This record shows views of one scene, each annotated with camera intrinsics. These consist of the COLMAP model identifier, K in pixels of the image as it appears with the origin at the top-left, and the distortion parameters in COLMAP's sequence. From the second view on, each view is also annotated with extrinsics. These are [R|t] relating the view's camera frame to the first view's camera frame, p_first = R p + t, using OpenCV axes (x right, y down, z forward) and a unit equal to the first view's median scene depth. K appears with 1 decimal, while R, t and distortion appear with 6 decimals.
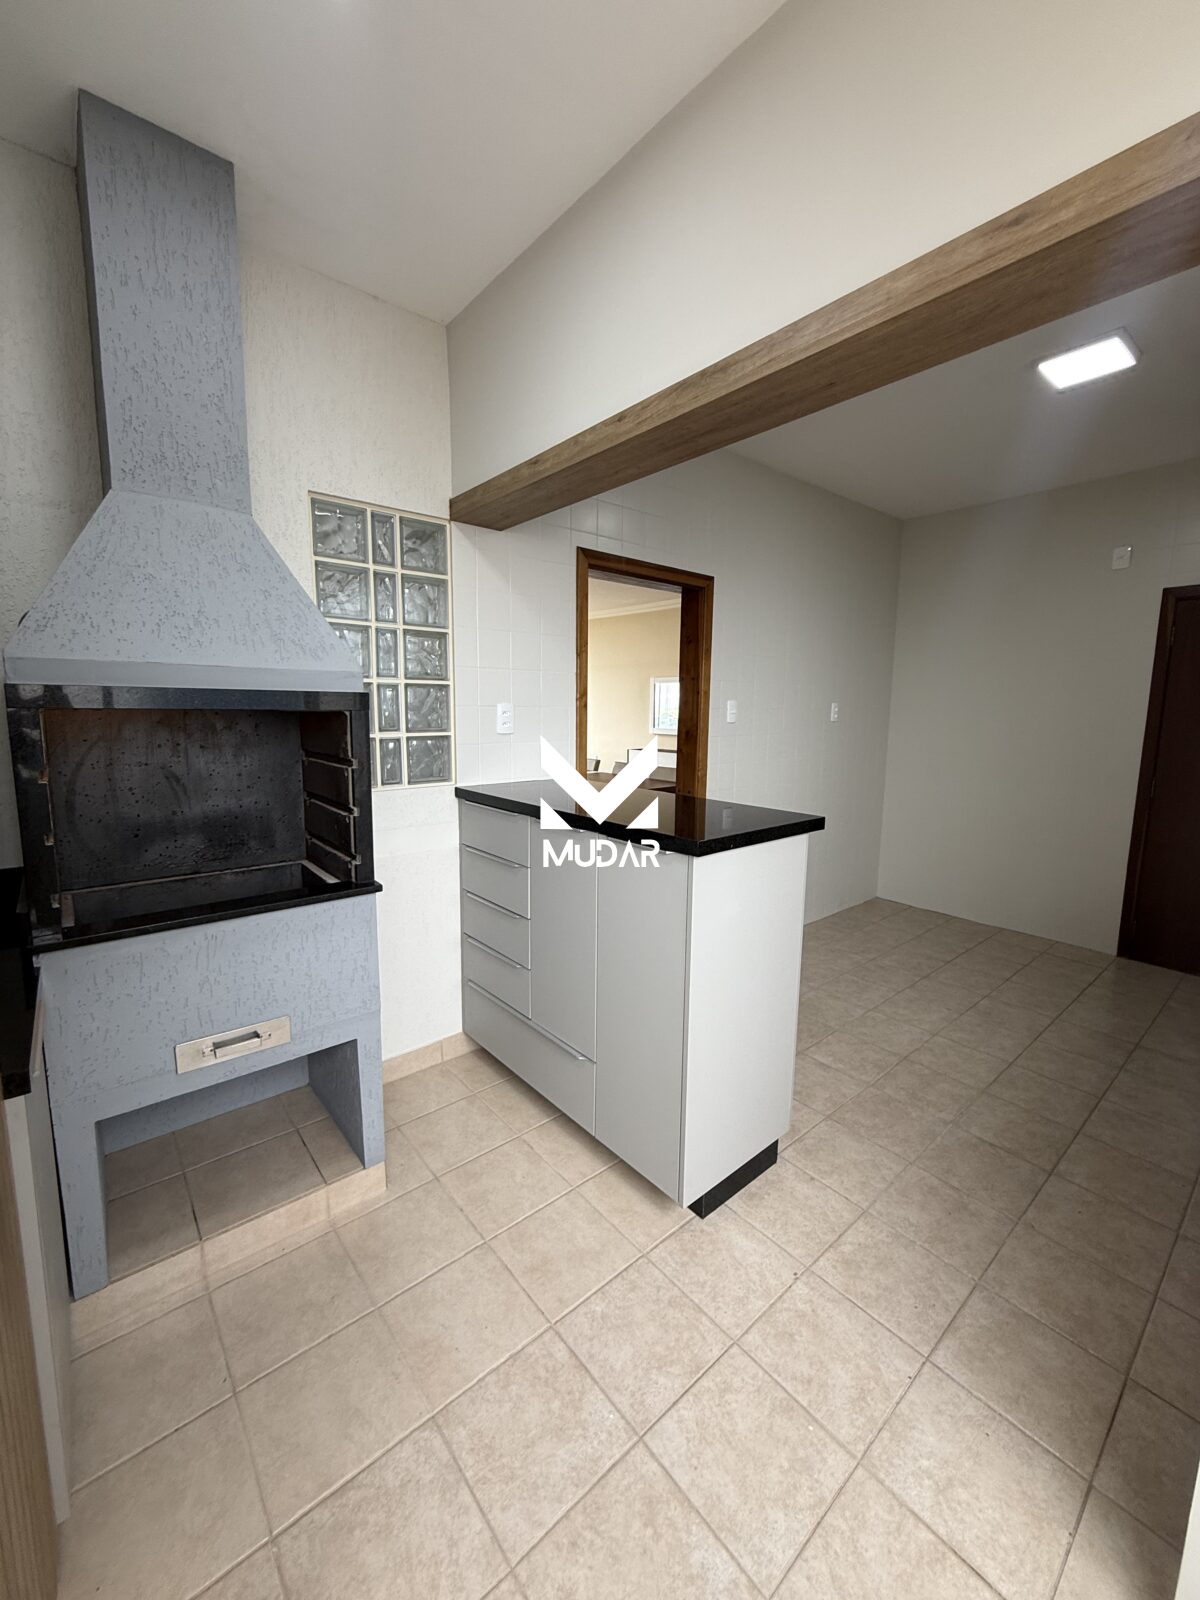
lens RADIAL K [[636.8, 0, 600.9], [0, 636.8, 793.1], [0, 0, 1]] dist [-0.001816, 0.000488]
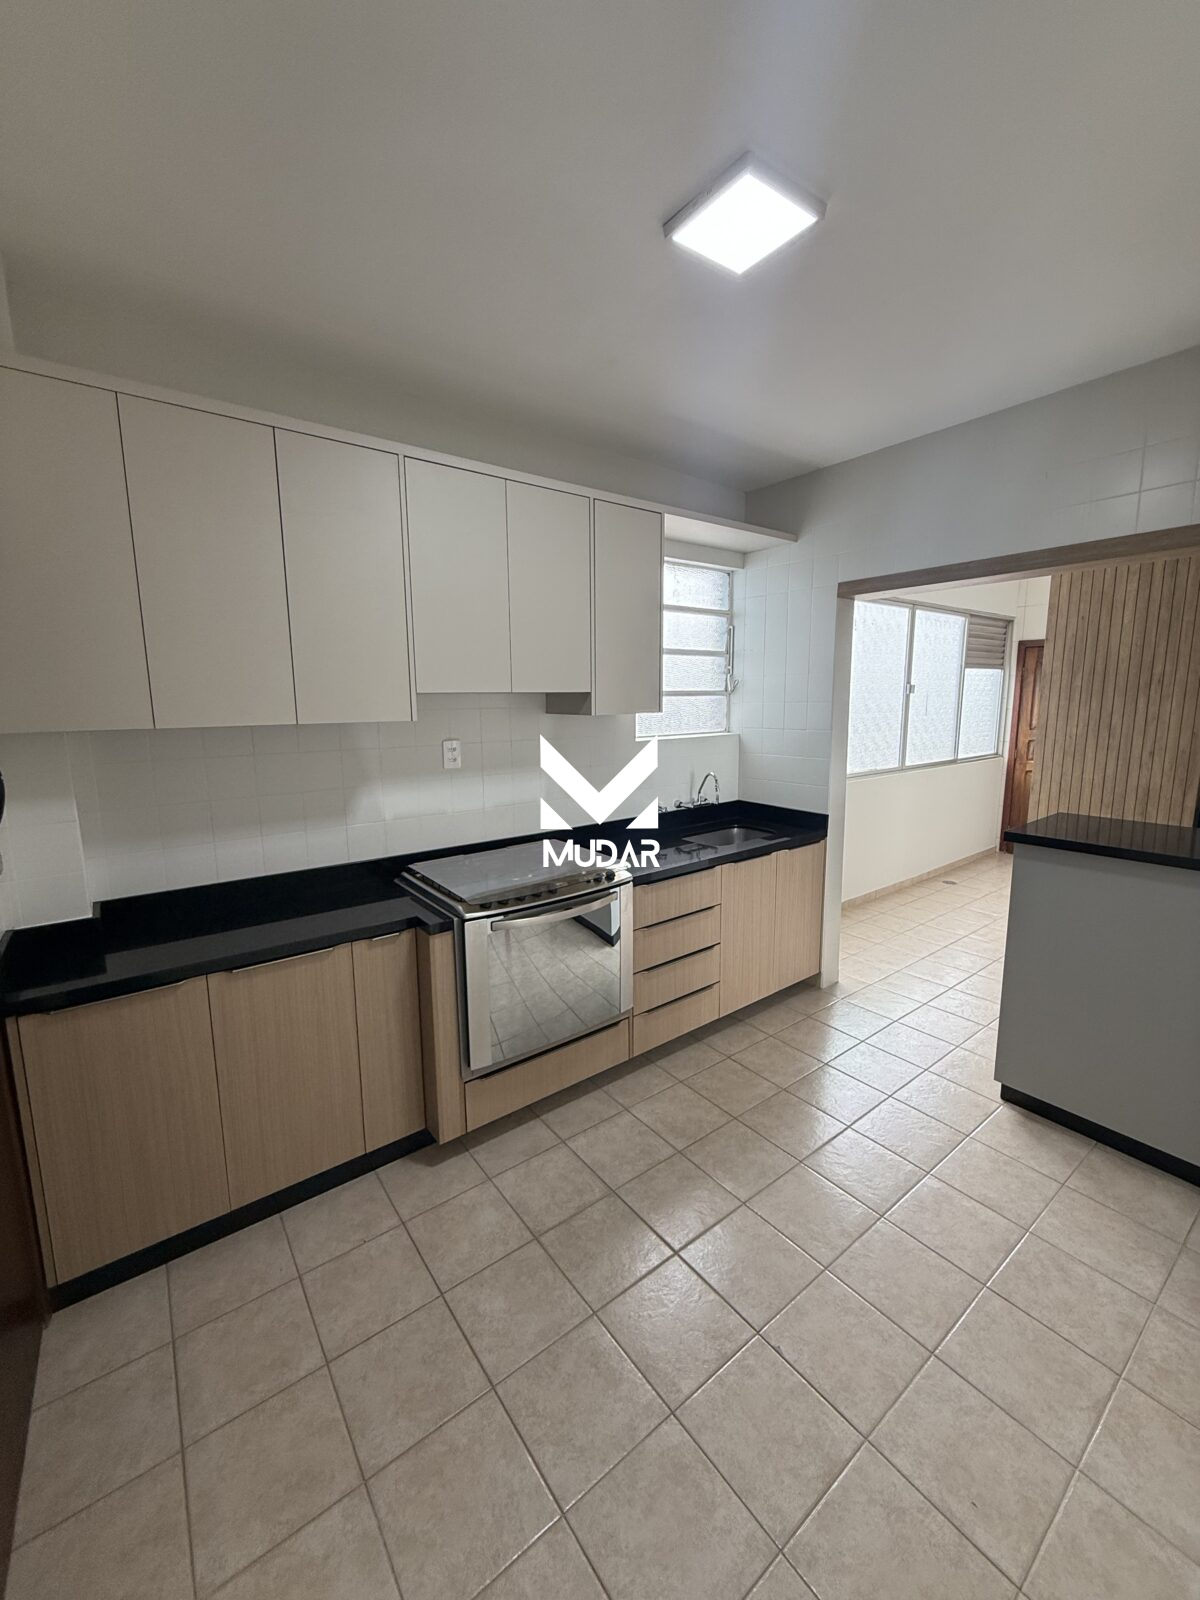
lens RADIAL K [[636.8, 0, 601.5], [0, 636.8, 793.8], [0, 0, 1]] dist [-0.001816, 0.000488]
pose [[-0.998757, -0.009618, 0.048906, 1.215907], [0.004887, 0.957583, 0.288116, -0.442869], [-0.049603, 0.287997, -0.956346, 2.492900]]
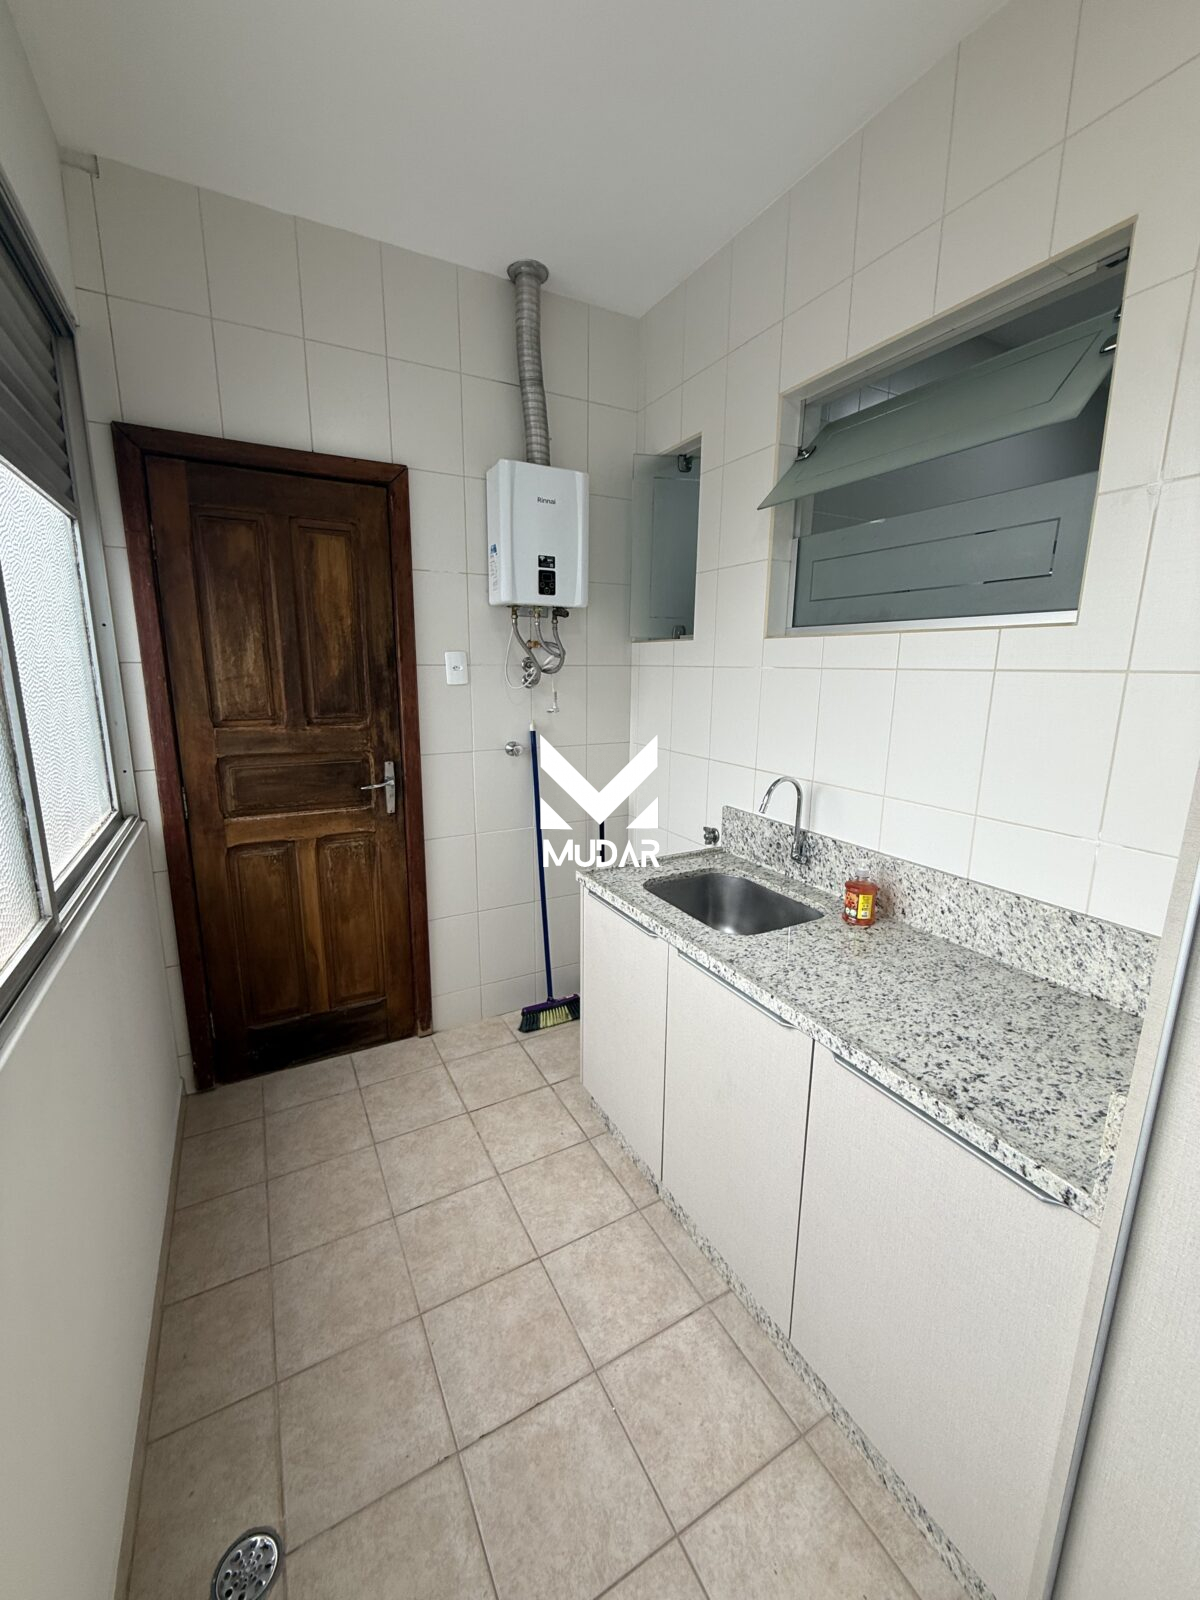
lens RADIAL K [[636.8, 0, 600.6], [0, 636.8, 798.2], [0, 0, 1]] dist [-0.001816, 0.000488]
pose [[-0.200715, 0.188601, -0.961324, -0.033663], [-0.147915, 0.964209, 0.220051, 0.028245], [0.968419, 0.186362, -0.165634, -0.310471]]
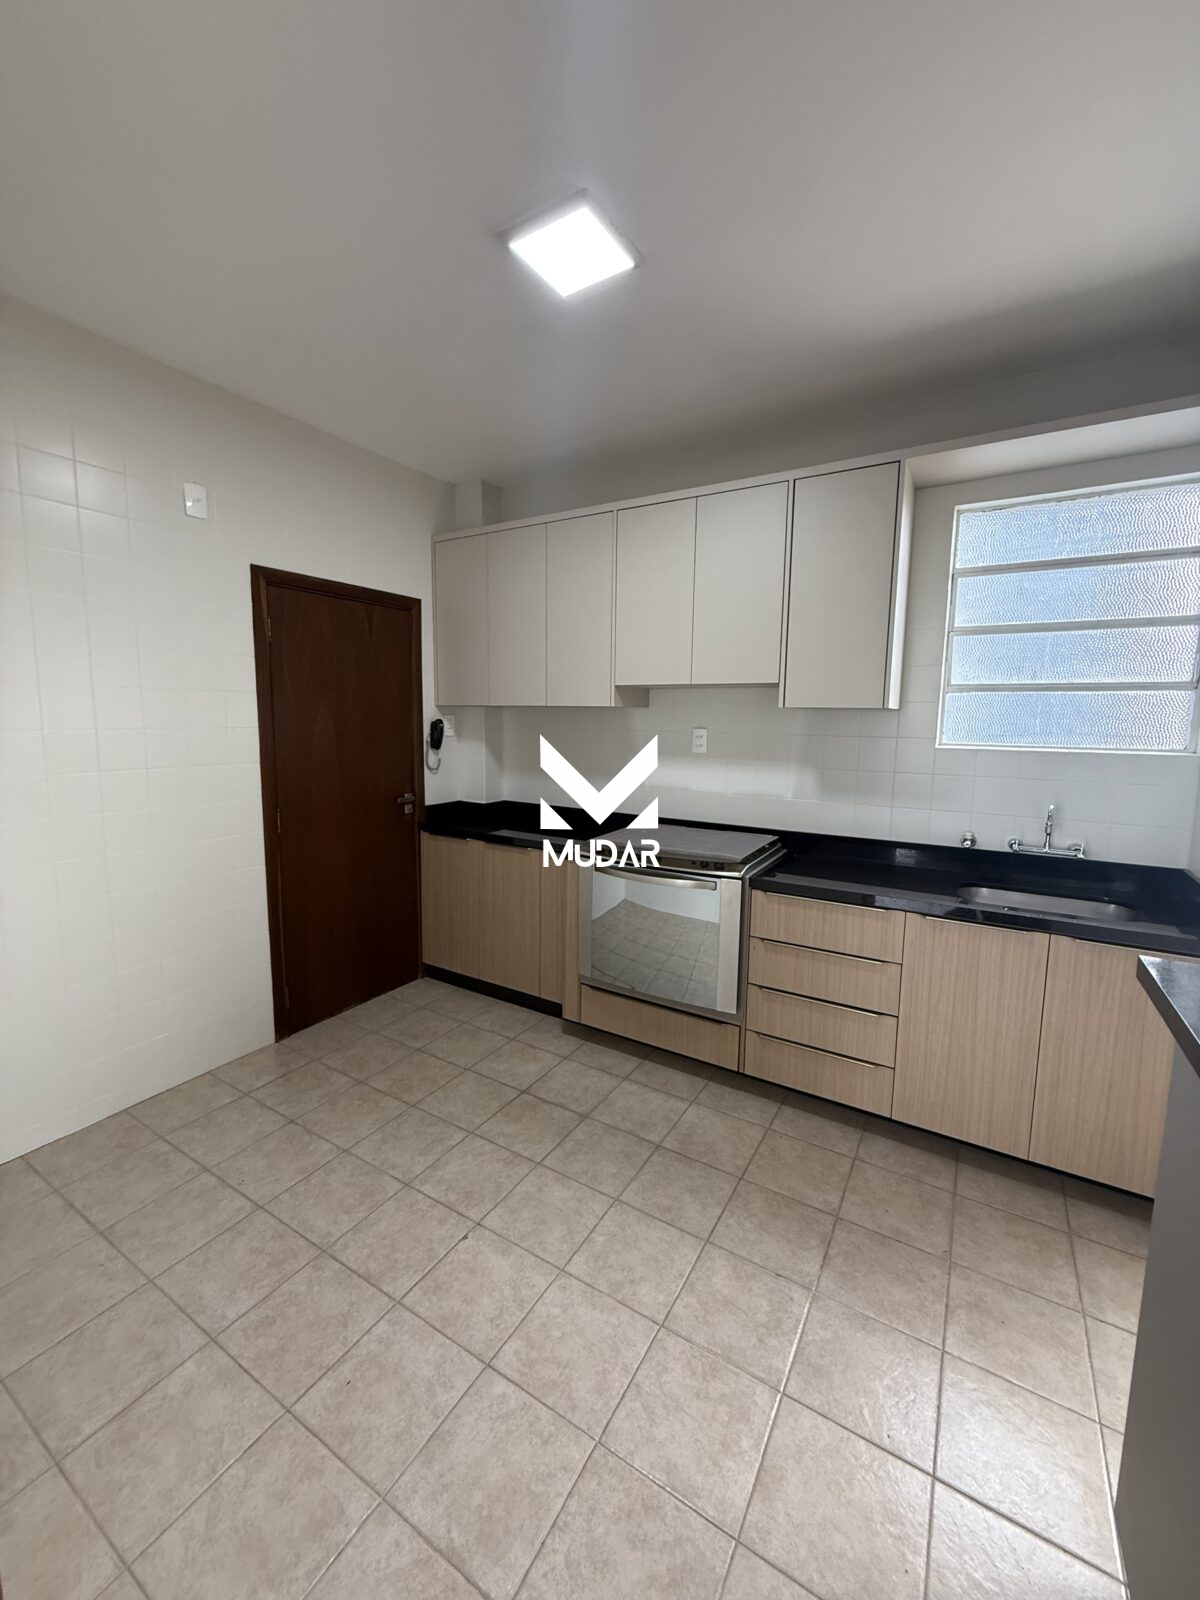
lens RADIAL K [[636.8, 0, 600.9], [0, 636.8, 793.7], [0, 0, 1]] dist [-0.001816, 0.000488]
pose [[-0.319752, -0.131056, 0.938394, 0.001897], [0.114166, 0.977843, 0.175467, -0.285364], [-0.940598, 0.163238, -0.297705, 1.797628]]
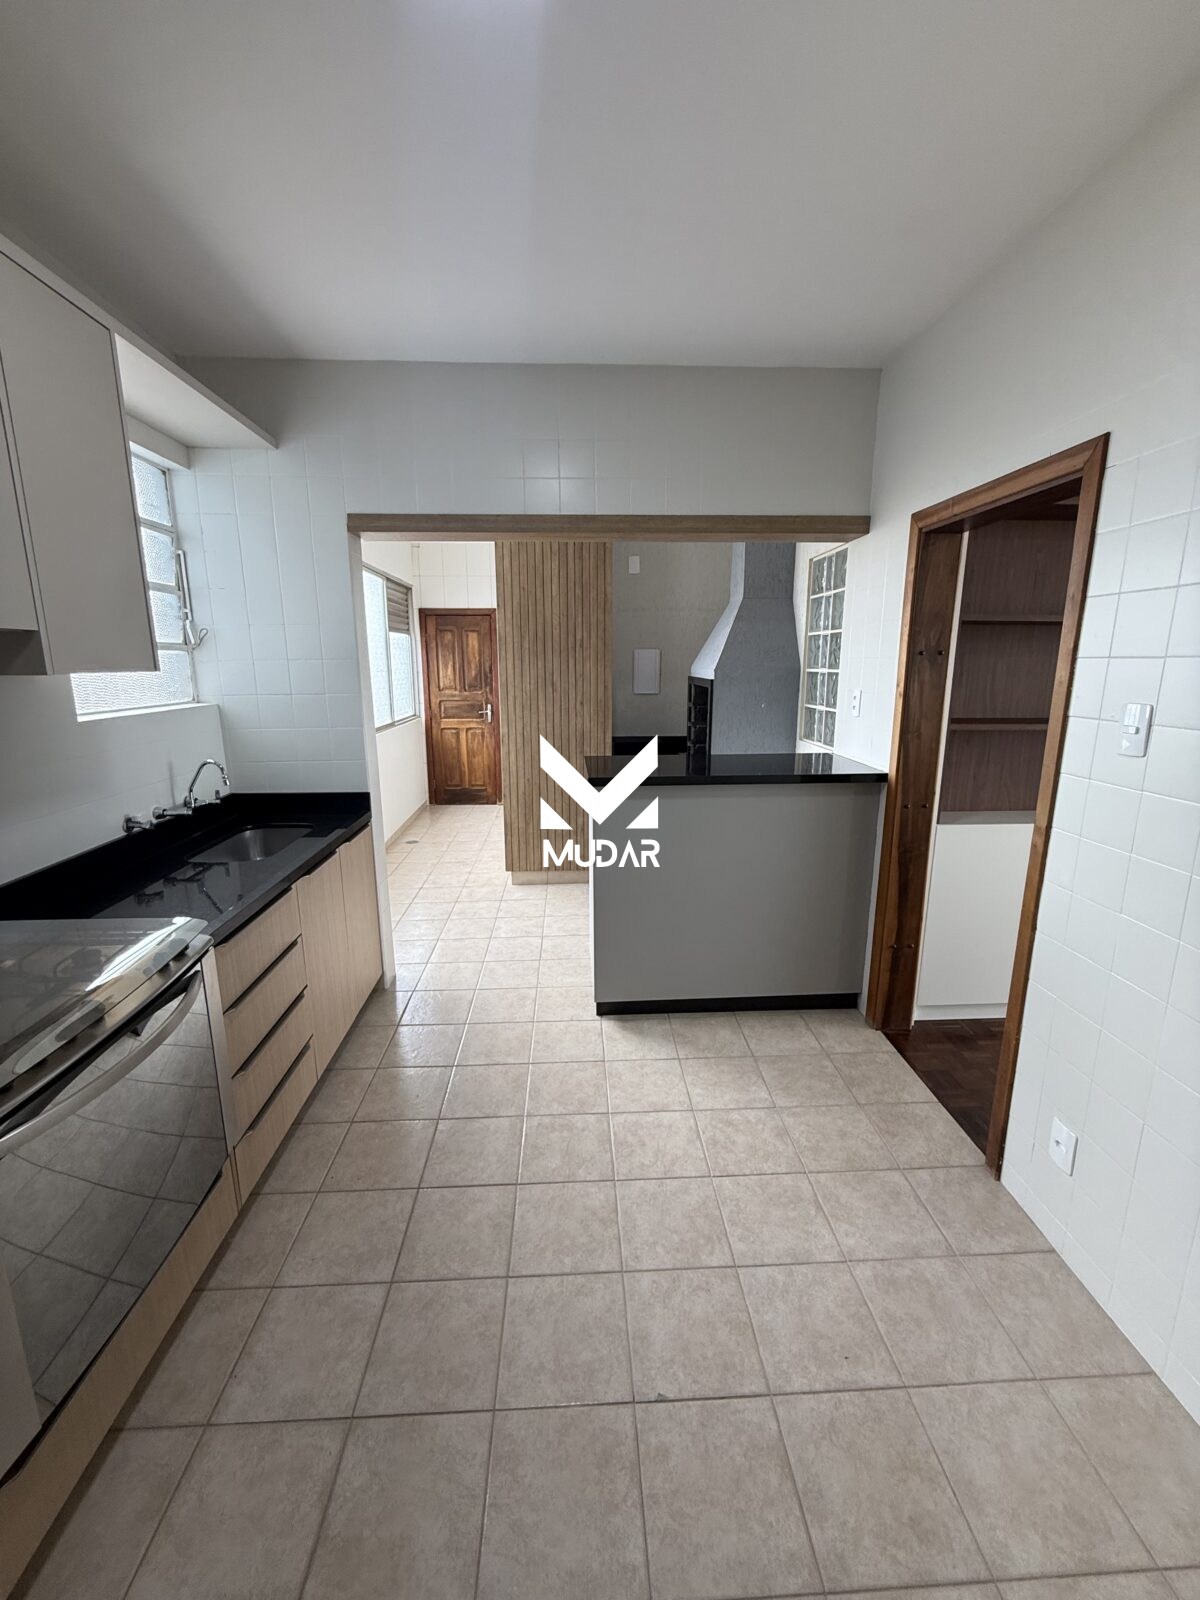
lens RADIAL K [[636.8, 0, 602.5], [0, 636.8, 793.8], [0, 0, 1]] dist [-0.001816, 0.000488]
pose [[-0.607266, 0.152446, -0.779736, 1.557389], [-0.114324, 0.954439, 0.275639, -0.339370], [0.786230, 0.256529, -0.562170, 2.017824]]
